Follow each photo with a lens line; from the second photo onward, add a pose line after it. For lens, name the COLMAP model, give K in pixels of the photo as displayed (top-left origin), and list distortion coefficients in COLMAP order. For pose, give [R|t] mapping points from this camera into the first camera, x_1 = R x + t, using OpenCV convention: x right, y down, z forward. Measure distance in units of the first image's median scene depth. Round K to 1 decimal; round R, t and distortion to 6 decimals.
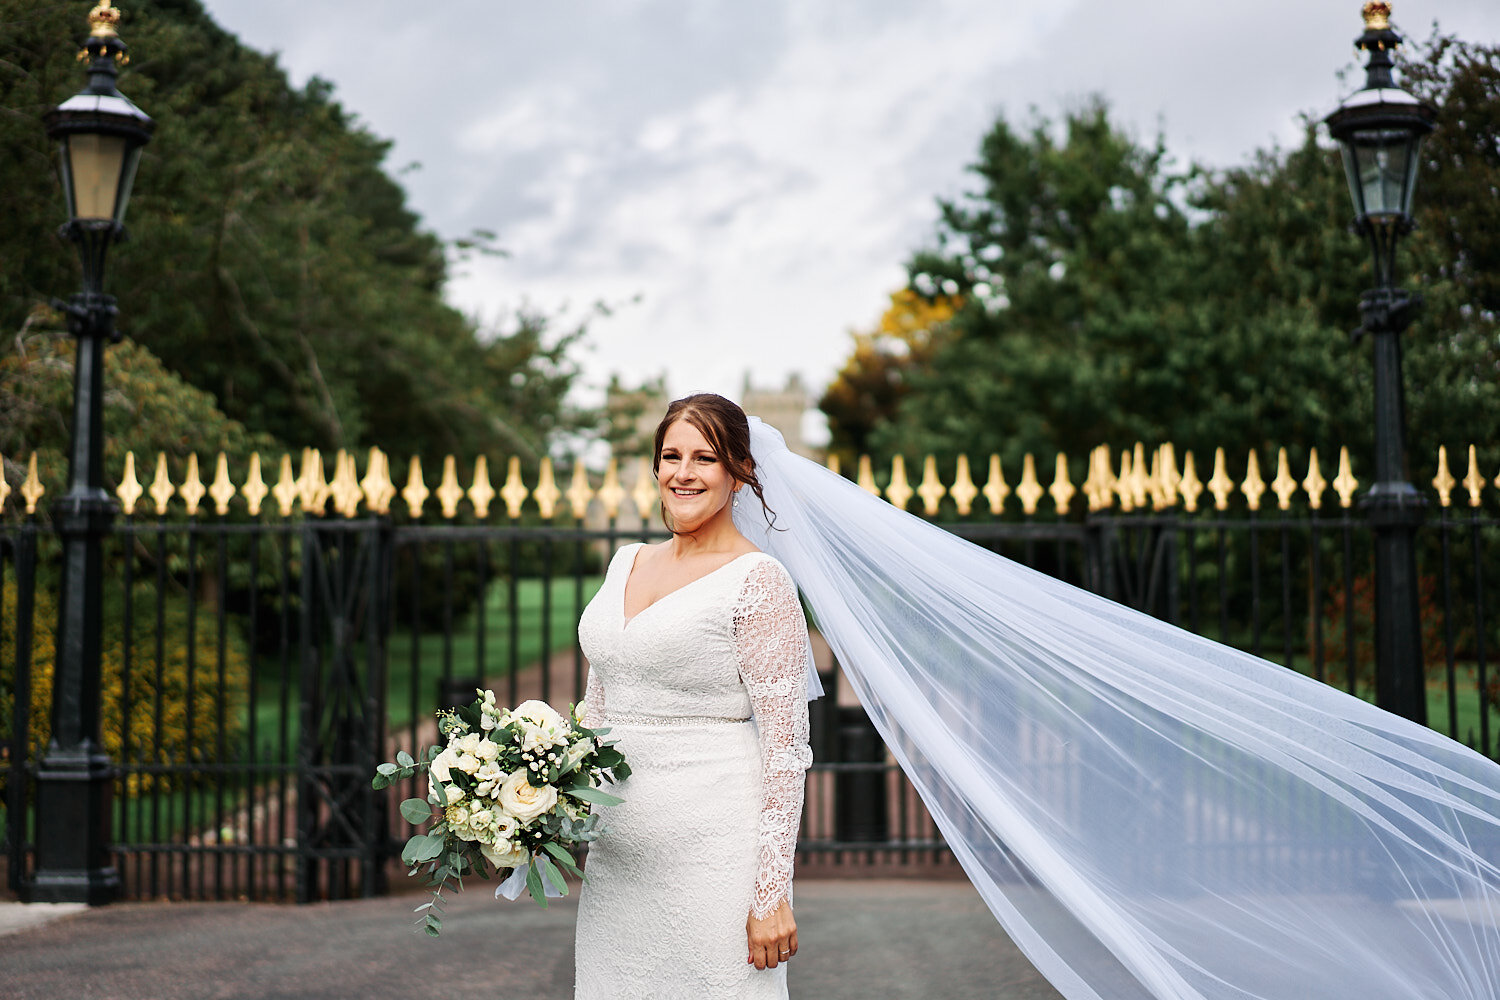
lens RADIAL K [[2332.7, 0, 750.0], [0, 2332.7, 500.0], [0, 0, 1]] dist [0.121681, -1.111439]
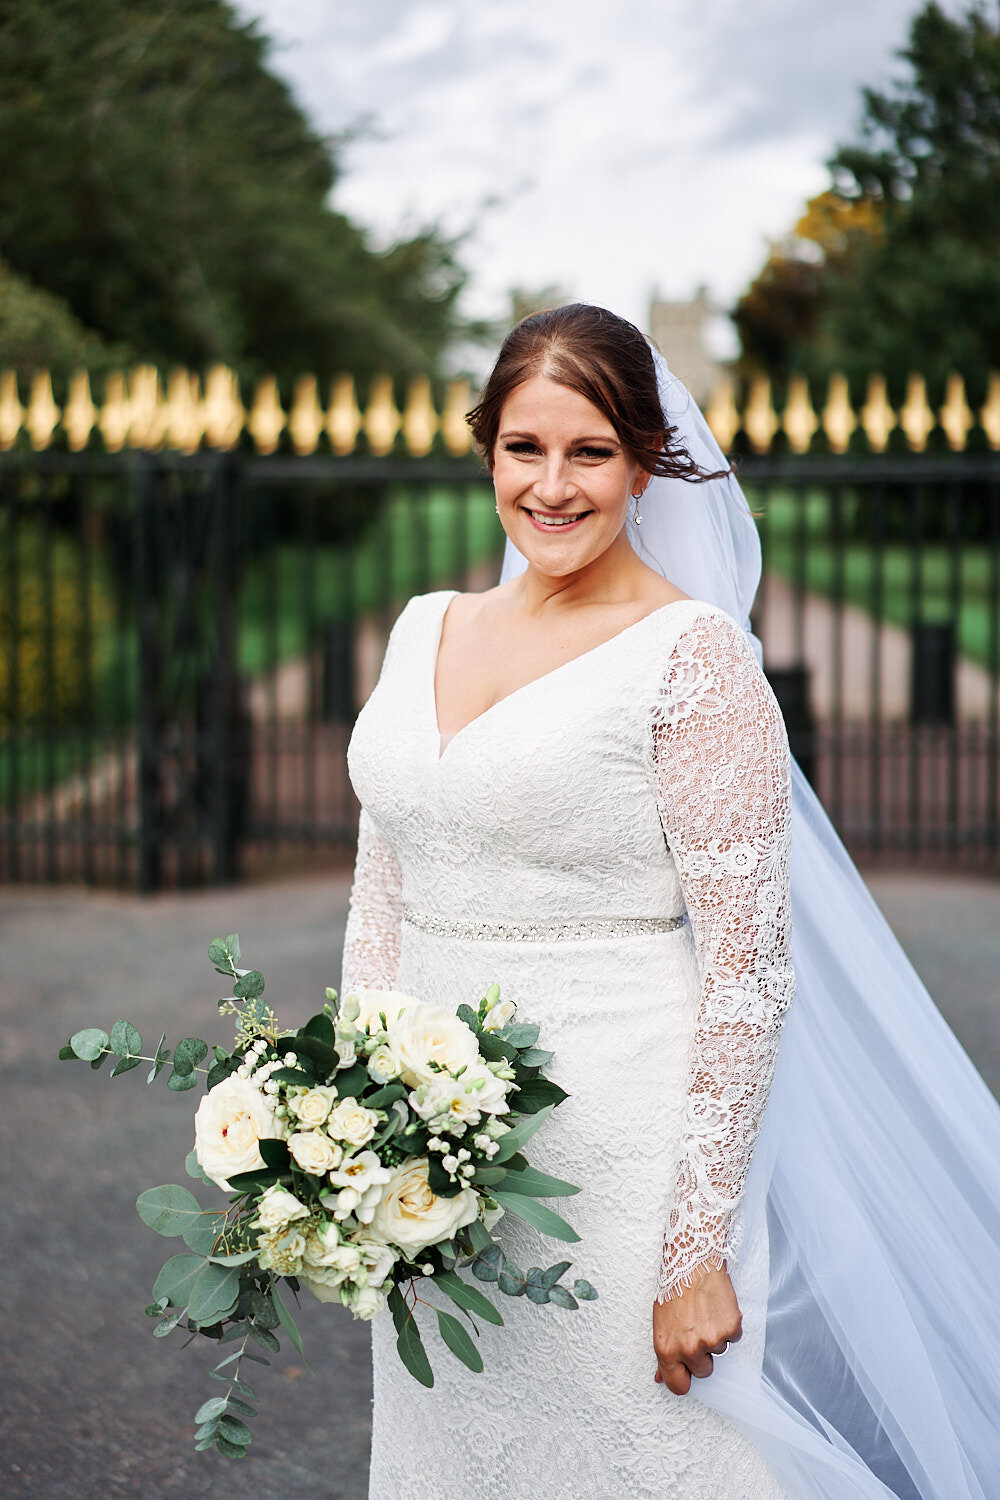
lens RADIAL K [[2279.6, 0, 501.7], [0, 2279.6, 870.5], [0, 0, 1]] dist [-0.018135, -0.002094]
pose [[0.997895, 0.018953, -0.062018, -0.001226], [-0.006341, 0.980273, 0.197547, -0.003100], [0.064539, -0.196738, 0.978330, 0.069335]]
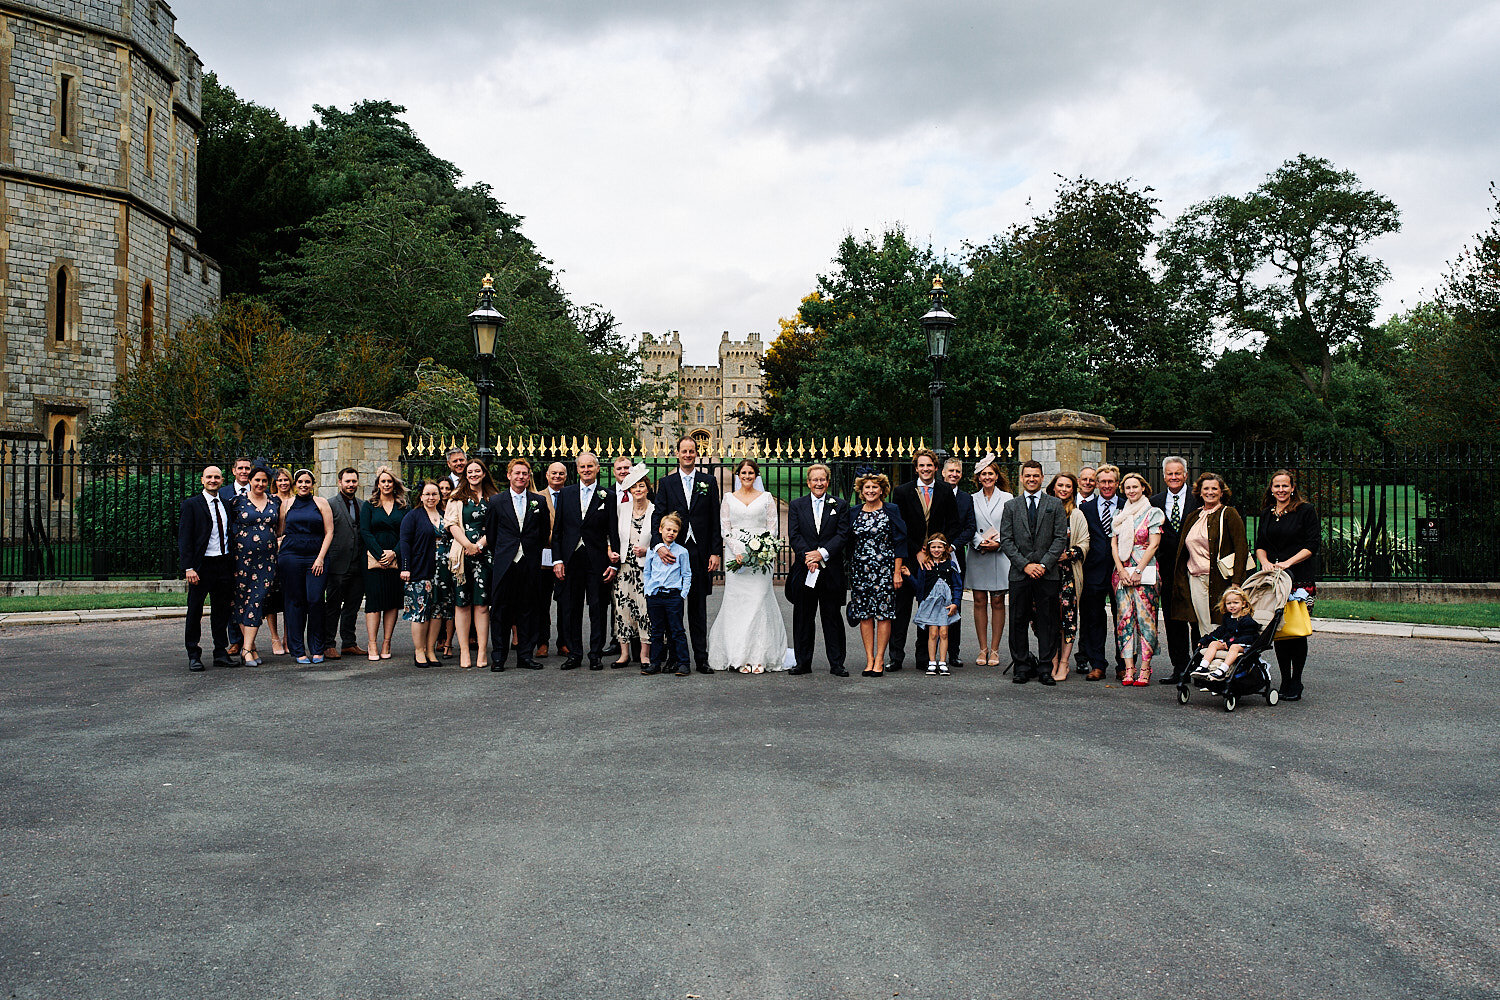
lens RADIAL K [[1551.1, 0, 745.5], [0, 1551.1, 497.1], [0, 0, 1]] dist [-0.065475, 0.149299]
pose [[0.999923, 0.002719, 0.012096, 0.005882], [-0.003456, 0.998115, 0.061279, -0.030410], [-0.011906, -0.061316, 0.998047, -0.433685]]
